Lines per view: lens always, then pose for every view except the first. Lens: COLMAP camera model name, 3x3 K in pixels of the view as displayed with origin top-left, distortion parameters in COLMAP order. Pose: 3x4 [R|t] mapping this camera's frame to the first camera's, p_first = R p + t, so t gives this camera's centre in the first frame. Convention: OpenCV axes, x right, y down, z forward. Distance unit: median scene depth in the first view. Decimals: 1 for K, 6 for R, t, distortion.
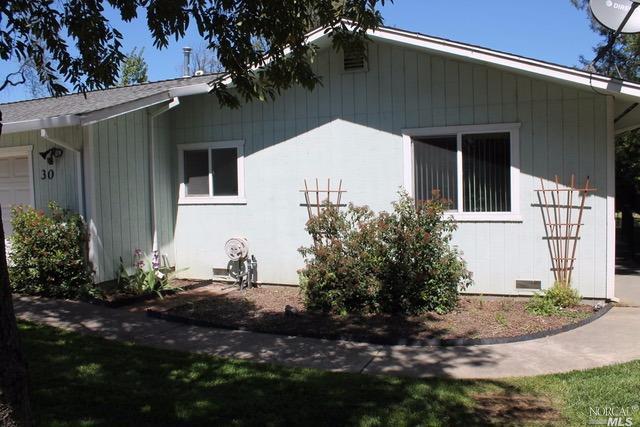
lens RADIAL K [[547.2, 0, 320.0], [0, 547.2, 213.5], [0, 0, 1]] dist [-0.151894, 0.151202]
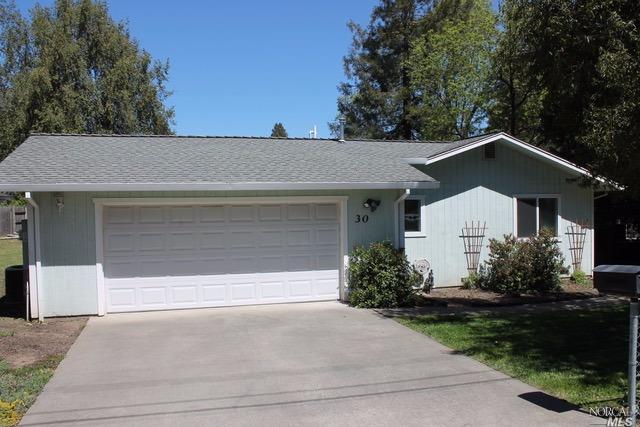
lens RADIAL K [[547.2, 0, 320.0], [0, 547.2, 213.5], [0, 0, 1]] dist [-0.151894, 0.151202]
pose [[0.749447, 0.001737, 0.662062, -1.601144], [0.028708, 0.998971, -0.035118, -0.045162], [-0.661442, 0.045326, 0.748626, 0.069405]]
